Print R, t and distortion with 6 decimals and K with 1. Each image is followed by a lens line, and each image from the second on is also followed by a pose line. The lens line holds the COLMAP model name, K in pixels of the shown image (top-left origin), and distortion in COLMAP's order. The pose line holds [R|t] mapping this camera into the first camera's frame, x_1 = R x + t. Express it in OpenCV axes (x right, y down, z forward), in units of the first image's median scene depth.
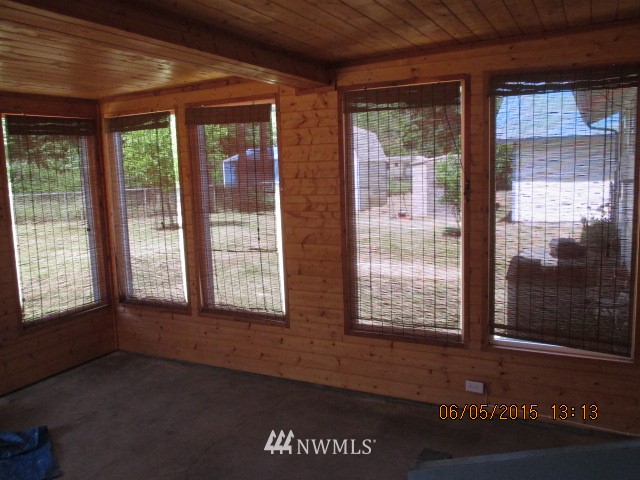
lens RADIAL K [[533.7, 0, 320.0], [0, 533.7, 240.0], [0, 0, 1]] dist [-0.042137, 0.012885]
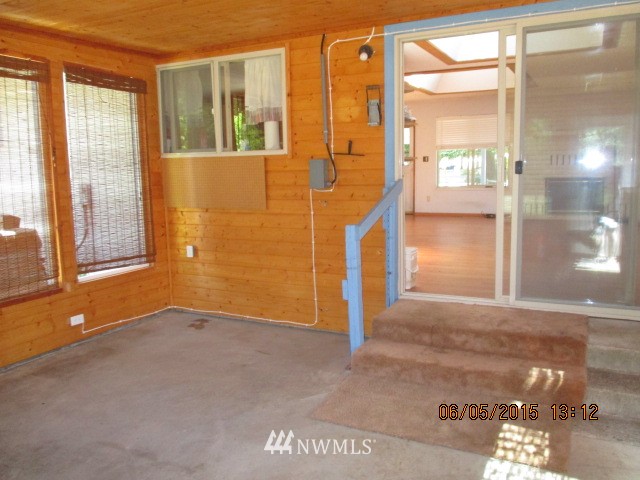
lens RADIAL K [[533.7, 0, 320.0], [0, 533.7, 240.0], [0, 0, 1]] dist [-0.042137, 0.012885]
pose [[-0.023150, -0.110293, 0.993629, -1.015447], [0.138019, 0.984026, 0.112442, 0.043074], [-0.990159, 0.139743, -0.007558, 0.483373]]
